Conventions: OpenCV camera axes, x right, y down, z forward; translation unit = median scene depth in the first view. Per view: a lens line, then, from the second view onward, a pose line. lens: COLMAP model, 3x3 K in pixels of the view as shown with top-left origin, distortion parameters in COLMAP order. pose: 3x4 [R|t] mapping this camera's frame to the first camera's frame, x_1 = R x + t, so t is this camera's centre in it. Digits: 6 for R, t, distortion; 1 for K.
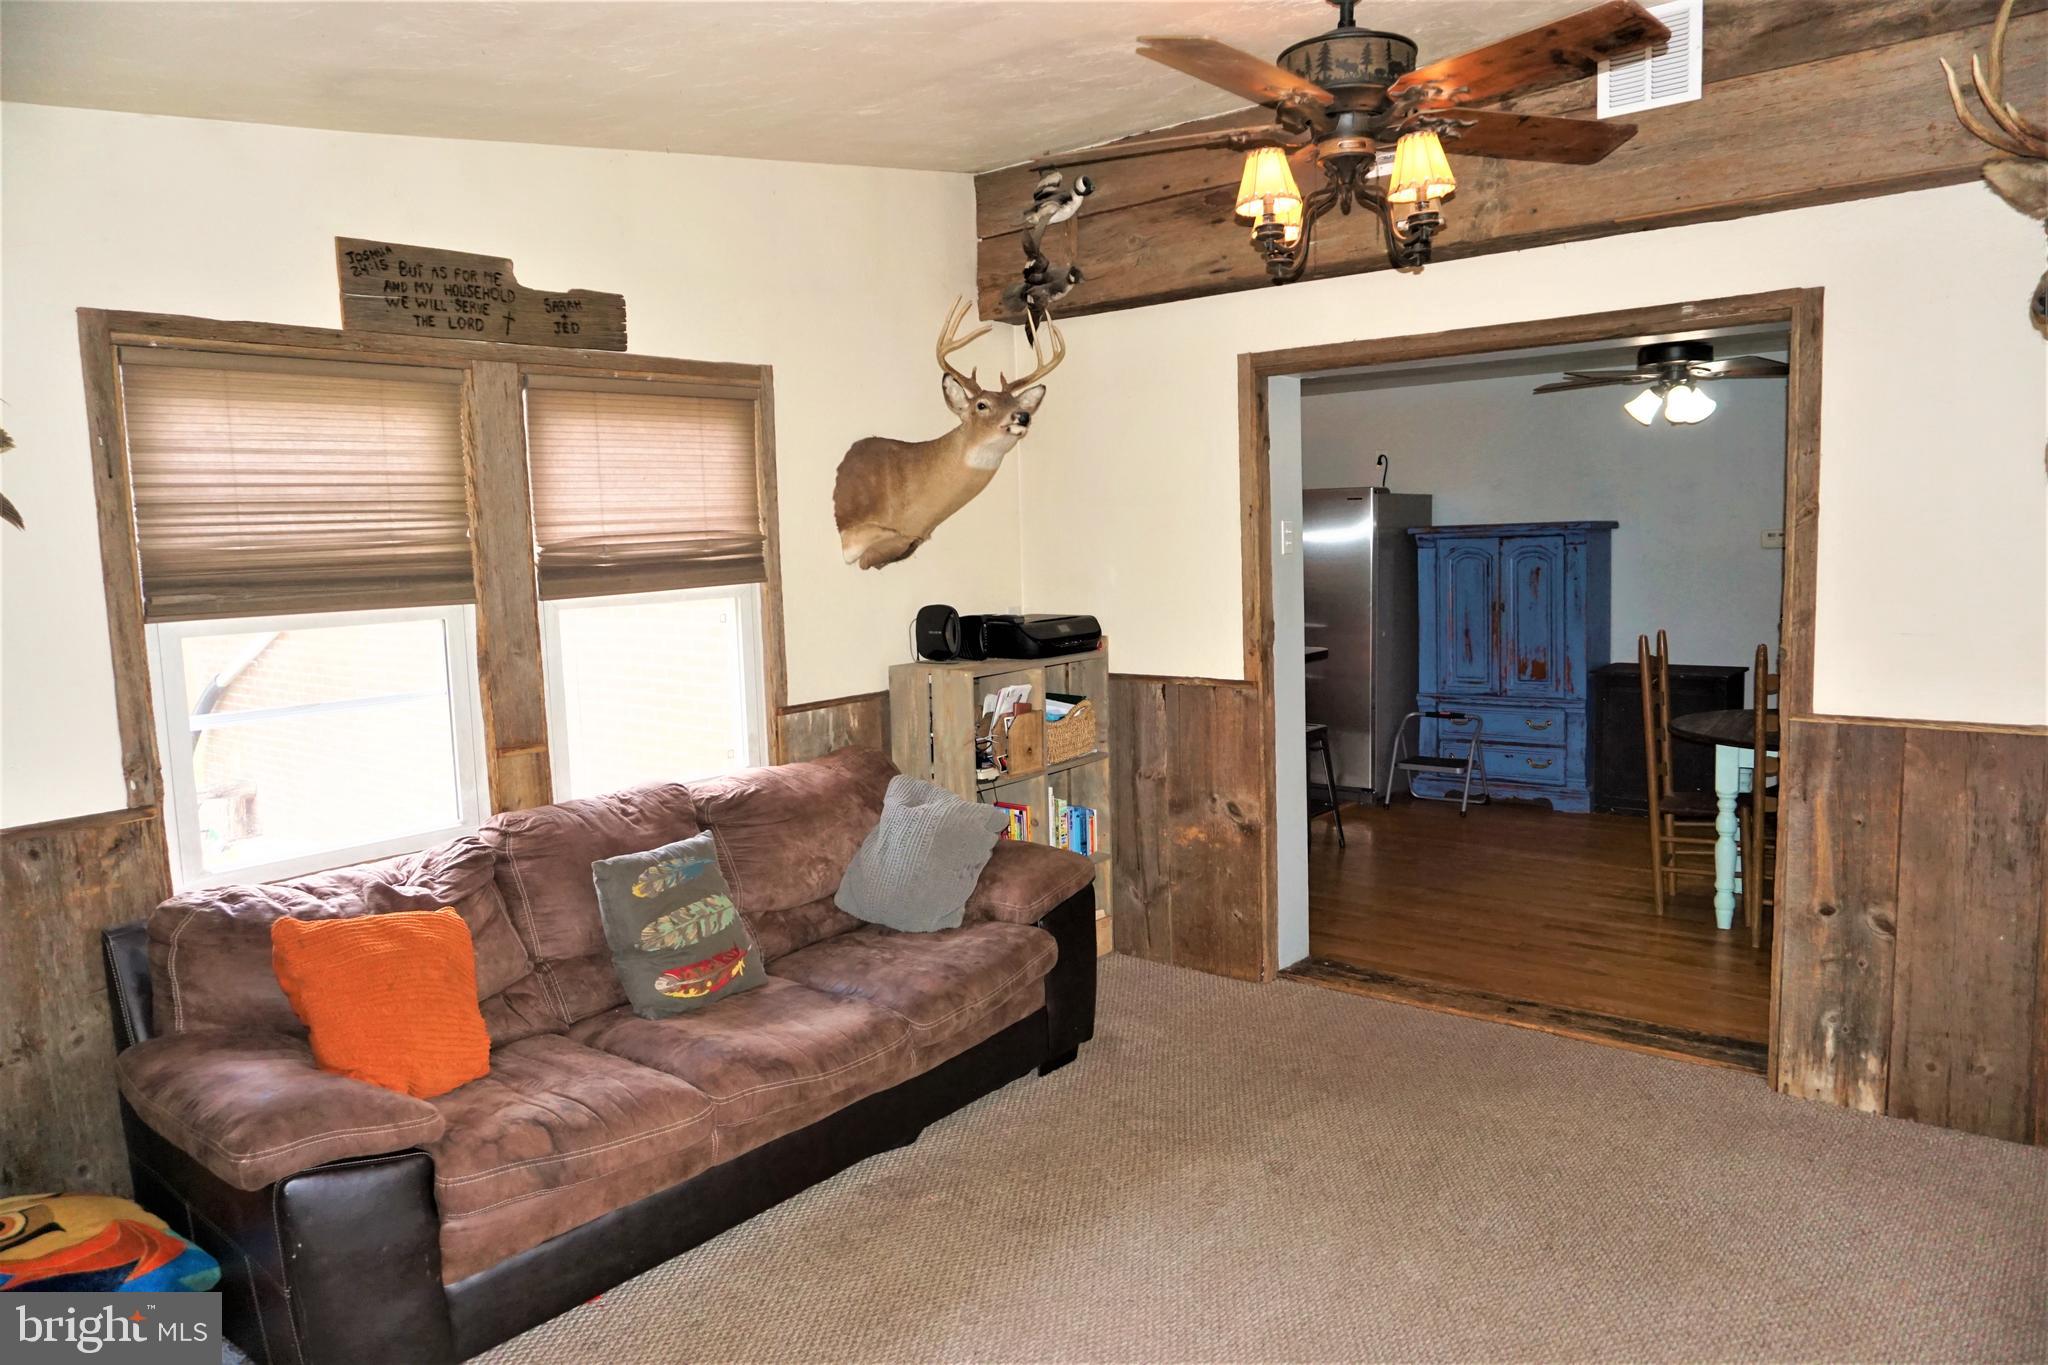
lens RADIAL K [[1363.6, 0, 1022.6], [0, 1363.6, 684.3], [0, 0, 1]] dist [-0.041191, 0.021203]
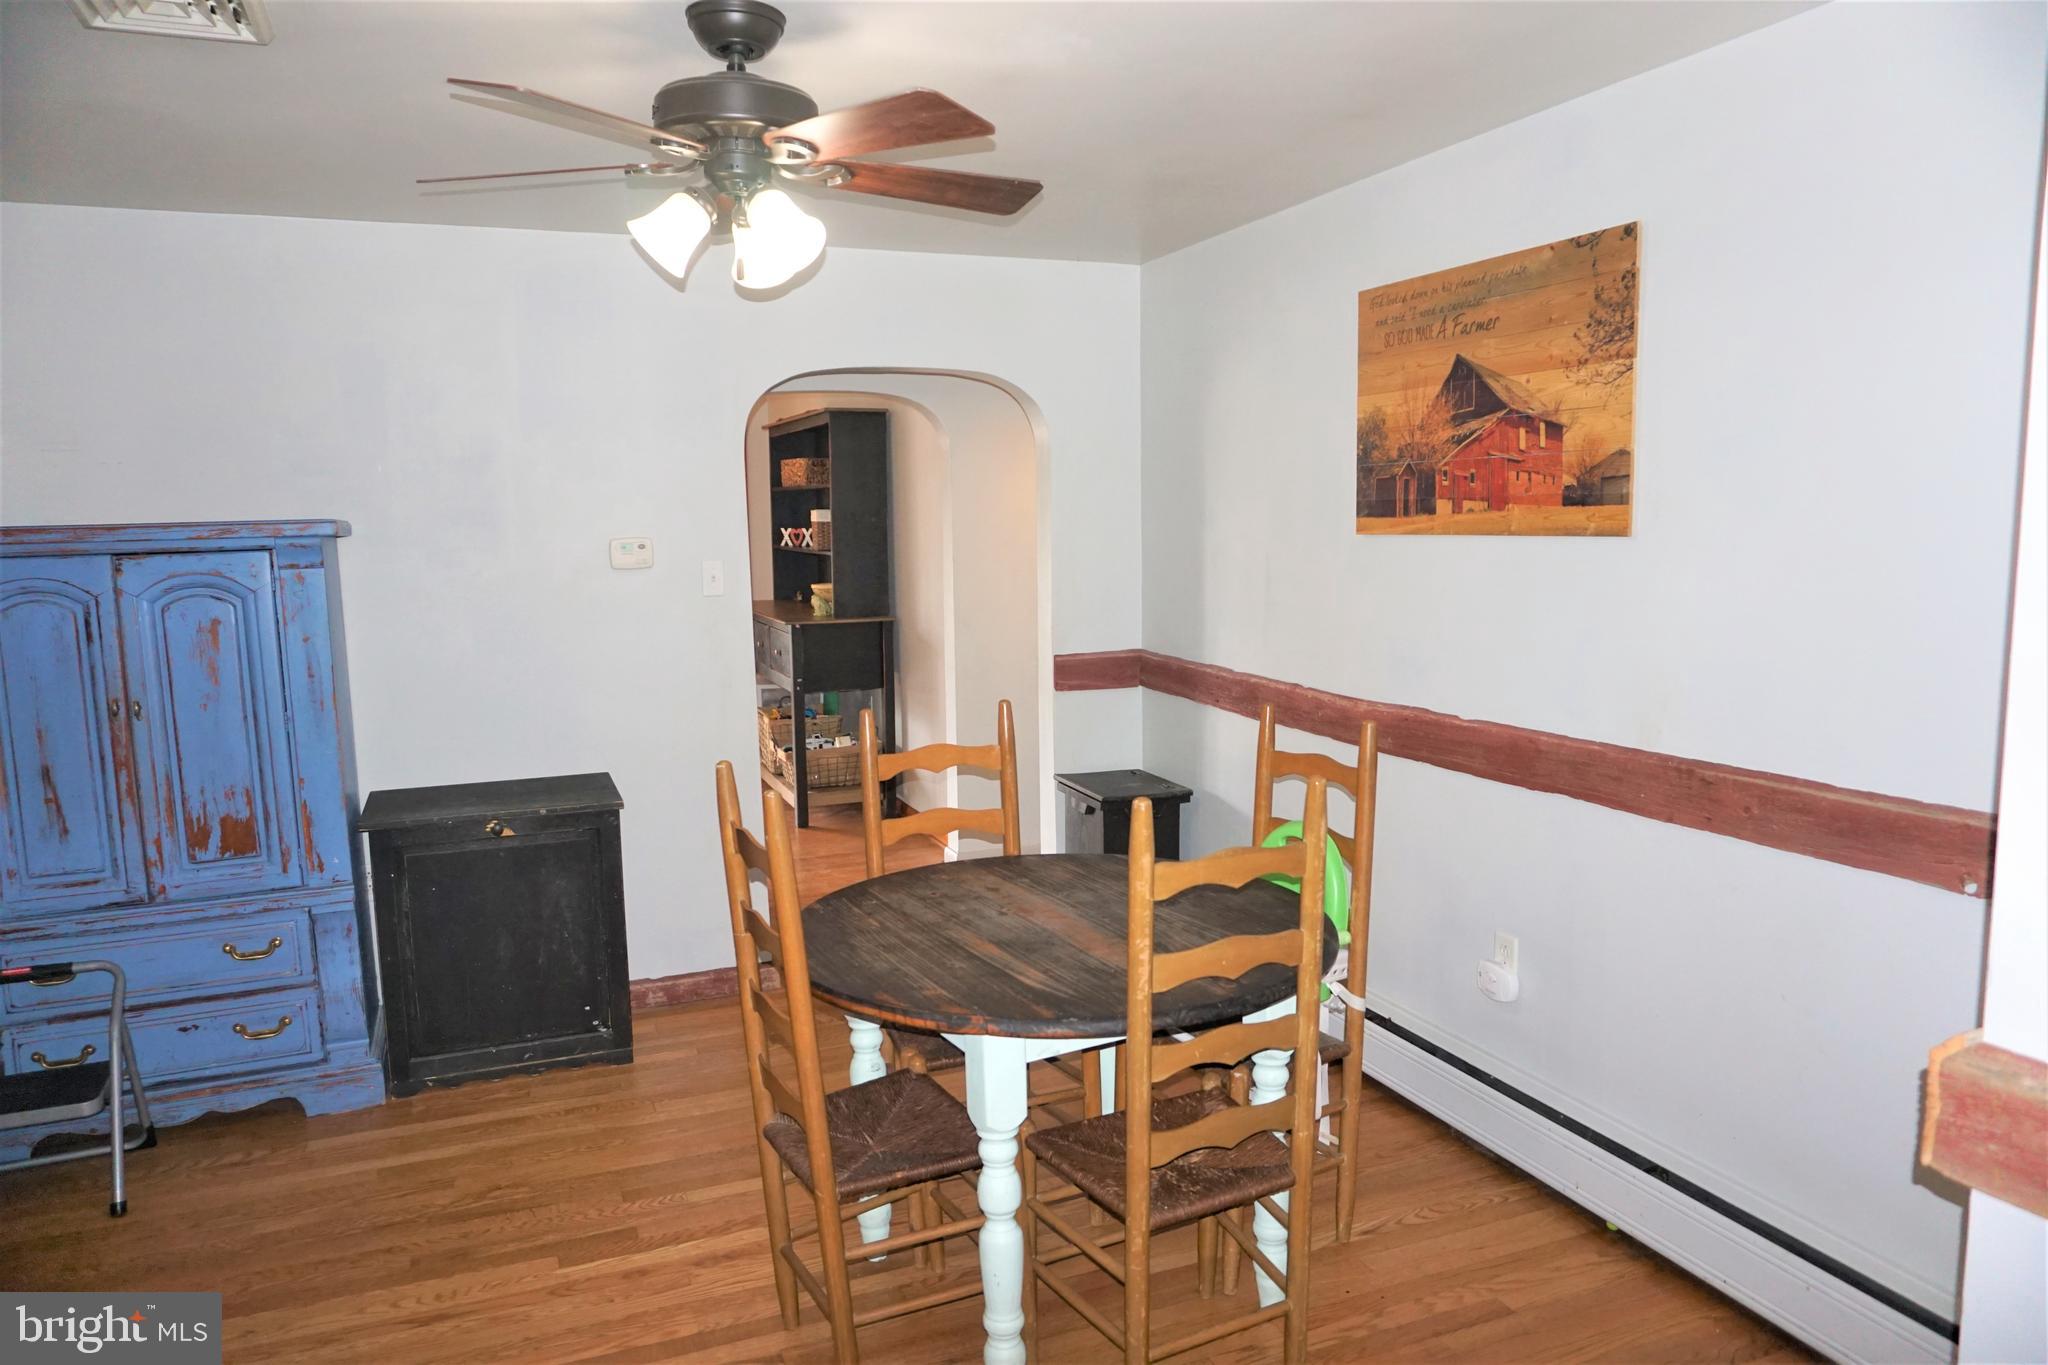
lens RADIAL K [[1363.6, 0, 1018.7], [0, 1363.6, 680.1], [0, 0, 1]] dist [-0.041191, 0.021203]
pose [[0.469552, -0.088967, 0.878411, 0.101702], [0.100541, 0.993826, 0.046913, -0.058661], [-0.877161, 0.066288, 0.475598, 0.535418]]
